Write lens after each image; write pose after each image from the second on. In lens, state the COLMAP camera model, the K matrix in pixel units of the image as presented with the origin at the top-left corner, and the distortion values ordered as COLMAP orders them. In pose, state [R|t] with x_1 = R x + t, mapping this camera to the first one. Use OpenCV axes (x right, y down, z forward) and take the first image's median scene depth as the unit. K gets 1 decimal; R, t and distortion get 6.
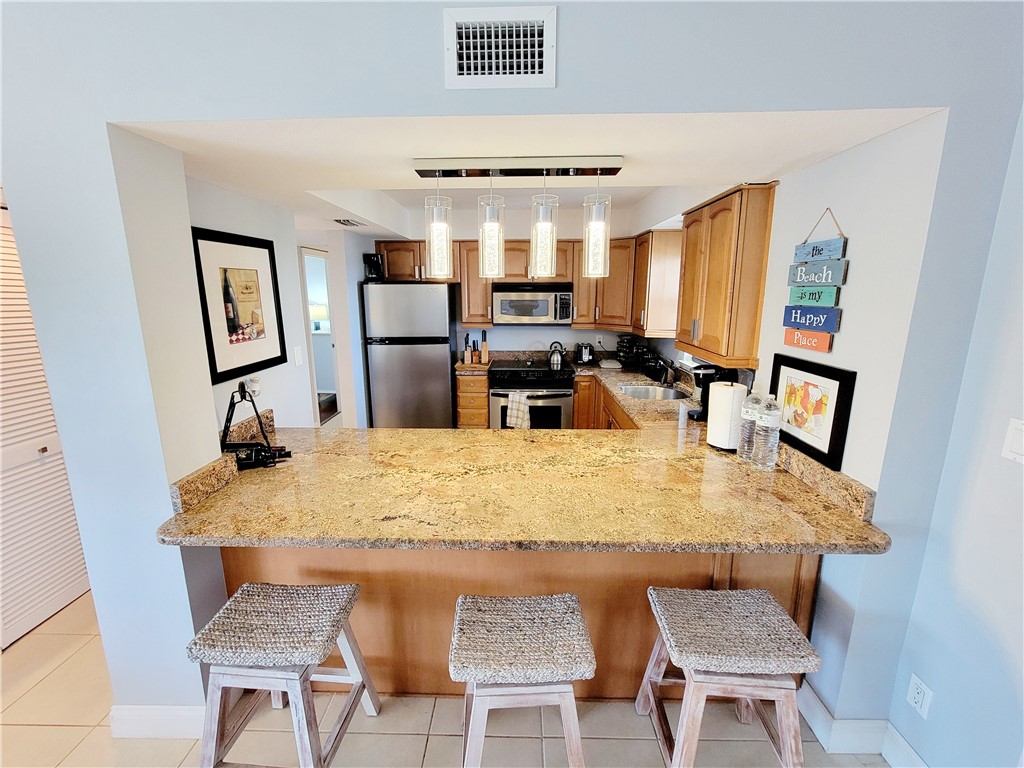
lens RADIAL K [[441.1, 0, 513.8], [0, 441.1, 383.3], [0, 0, 1]] dist [-0.002641, -0.000156]
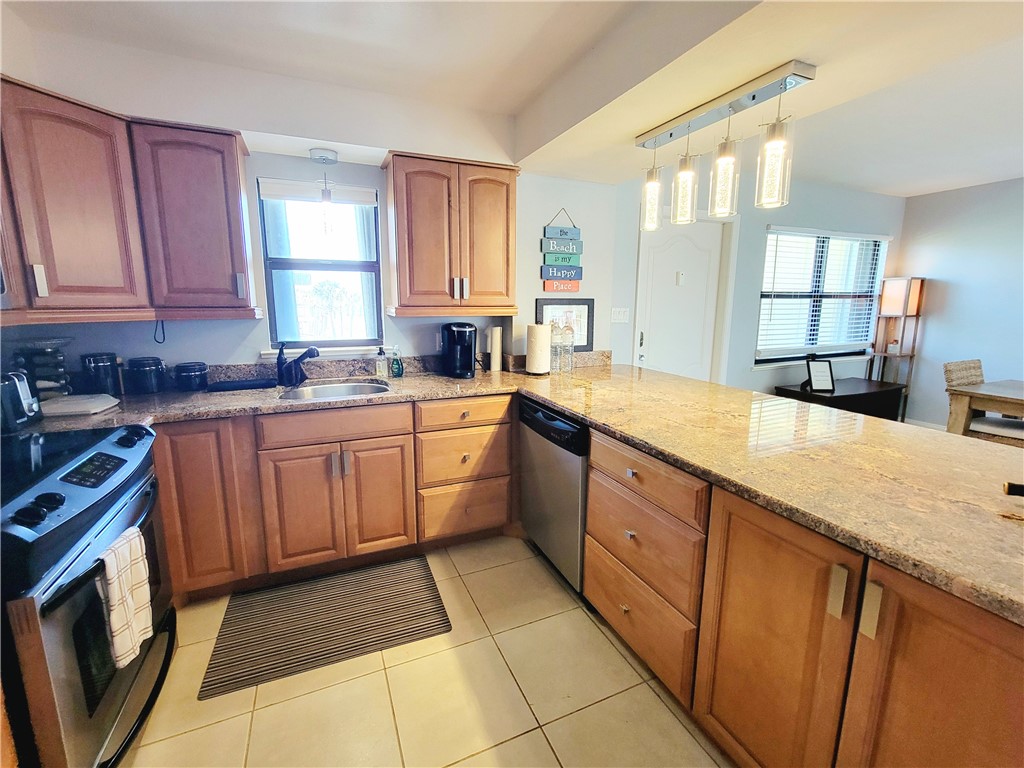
lens RADIAL K [[441.1, 0, 509.4], [0, 441.1, 377.4], [0, 0, 1]] dist [-0.002641, -0.000156]
pose [[-0.431853, -0.154317, 0.888645, -0.797939], [0.190462, 0.947434, 0.257084, -0.242379], [-0.881605, 0.280276, -0.379761, 1.937714]]
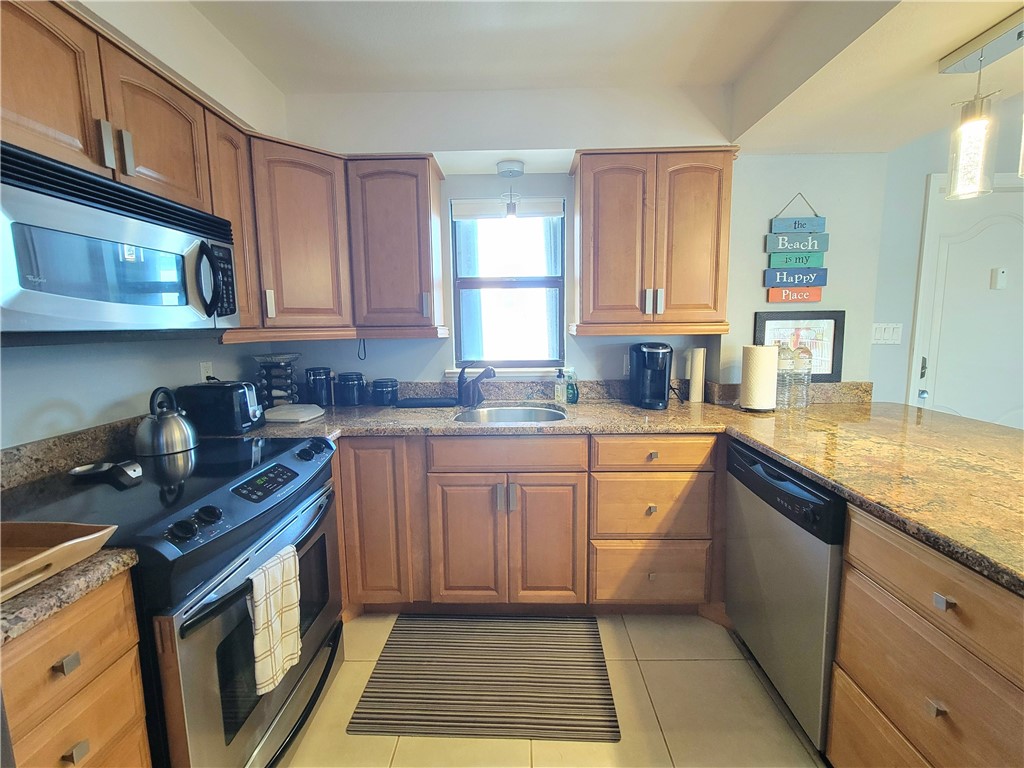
lens RADIAL K [[441.1, 0, 516.2], [0, 441.1, 374.9], [0, 0, 1]] dist [-0.002641, -0.000156]
pose [[-0.024403, -0.112743, 0.993324, -0.601771], [0.225744, 0.967335, 0.115339, -0.206027], [-0.973881, 0.227052, 0.001845, 1.854772]]
